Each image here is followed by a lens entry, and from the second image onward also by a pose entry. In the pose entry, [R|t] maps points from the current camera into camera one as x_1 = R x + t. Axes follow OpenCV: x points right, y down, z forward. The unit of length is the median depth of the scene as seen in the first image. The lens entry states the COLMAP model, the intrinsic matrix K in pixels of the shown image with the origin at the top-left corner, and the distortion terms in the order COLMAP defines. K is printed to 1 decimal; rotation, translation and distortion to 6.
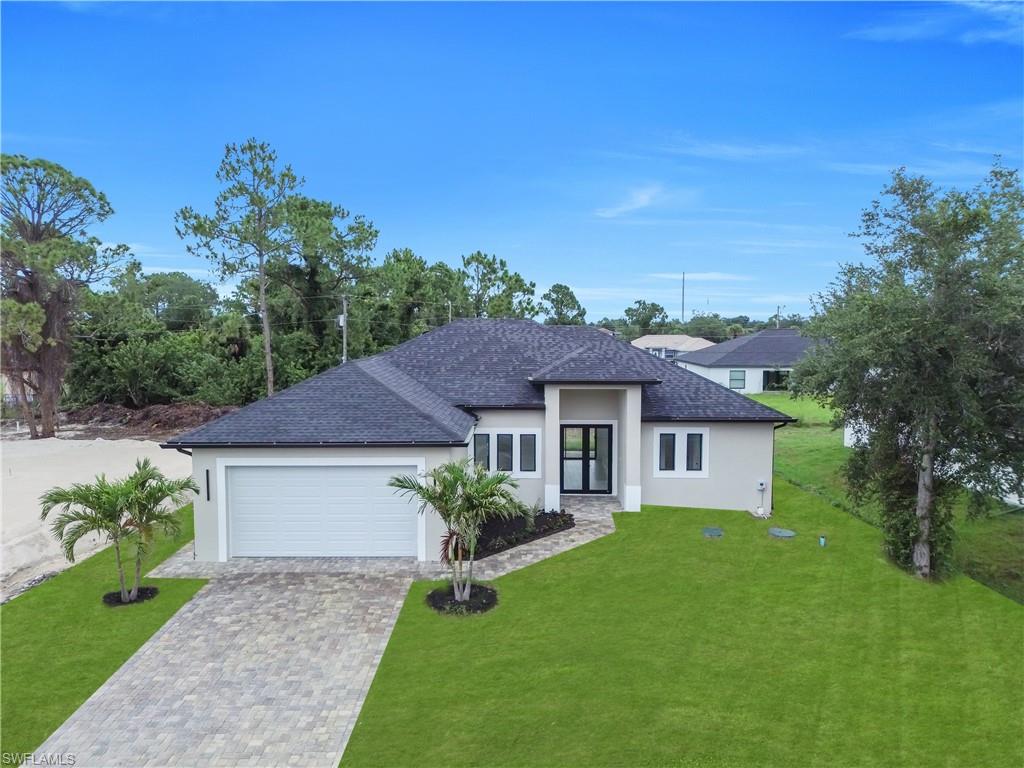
lens RADIAL K [[710.7, 0, 512.0], [0, 710.7, 384.0], [0, 0, 1]] dist [0.051221, -0.069095]
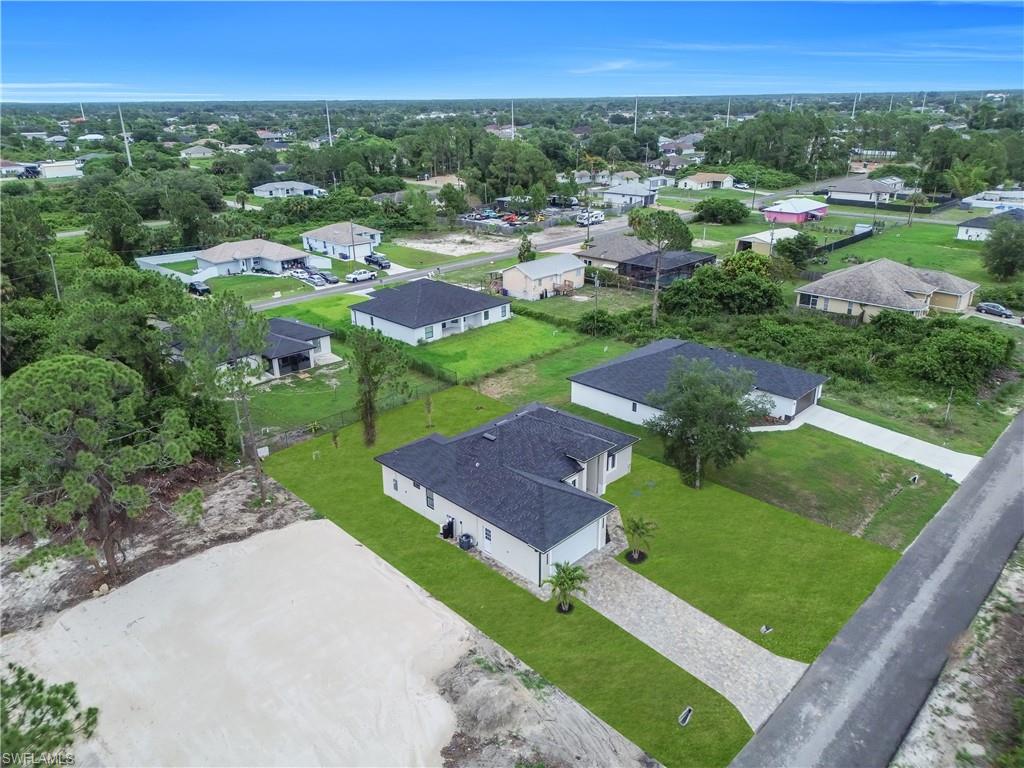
lens RADIAL K [[710.7, 0, 512.0], [0, 710.7, 384.0], [0, 0, 1]] dist [0.051221, -0.069095]
pose [[0.685769, -0.273039, 0.674663, -1.673834], [0.061240, 0.945325, 0.320328, -1.028813], [-0.725238, -0.178355, 0.664996, -0.376507]]
